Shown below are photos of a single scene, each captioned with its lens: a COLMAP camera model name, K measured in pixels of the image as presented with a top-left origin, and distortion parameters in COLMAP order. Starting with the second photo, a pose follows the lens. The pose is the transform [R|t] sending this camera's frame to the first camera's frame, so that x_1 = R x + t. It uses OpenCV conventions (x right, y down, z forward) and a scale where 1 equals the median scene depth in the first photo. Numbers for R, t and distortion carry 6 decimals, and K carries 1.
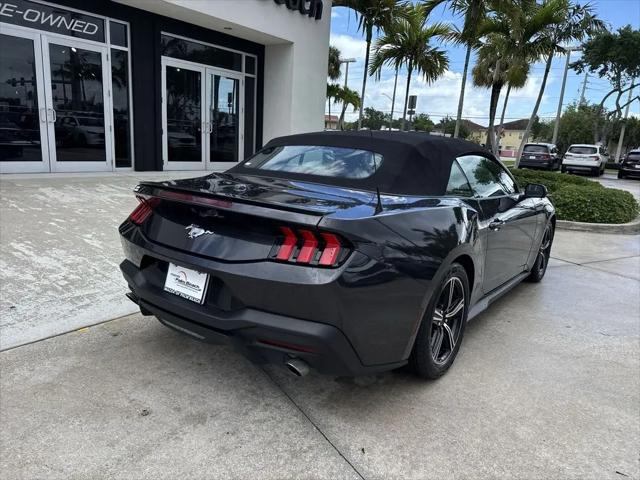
lens RADIAL K [[446.5, 0, 316.5], [0, 446.5, 245.1], [0, 0, 1]] dist [0.049685, -0.059928]
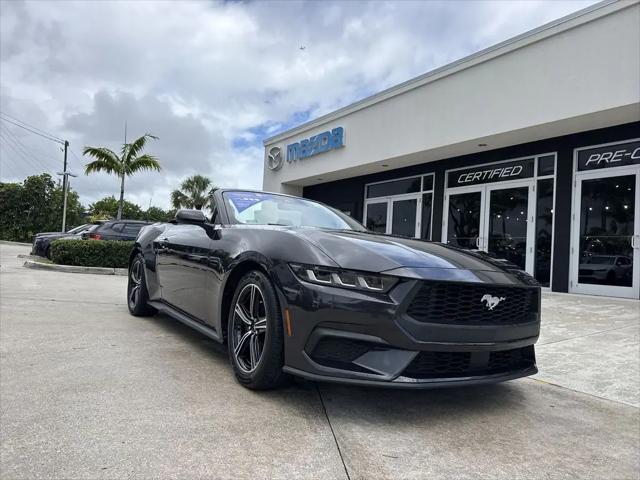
lens RADIAL K [[446.5, 0, 315.1], [0, 446.5, 243.8], [0, 0, 1]] dist [0.049685, -0.059928]
pose [[-0.322179, -0.117489, -0.939360, 0.531758], [-0.292334, 0.956121, -0.019321, -0.052203], [0.900412, 0.268382, -0.342388, 0.654083]]
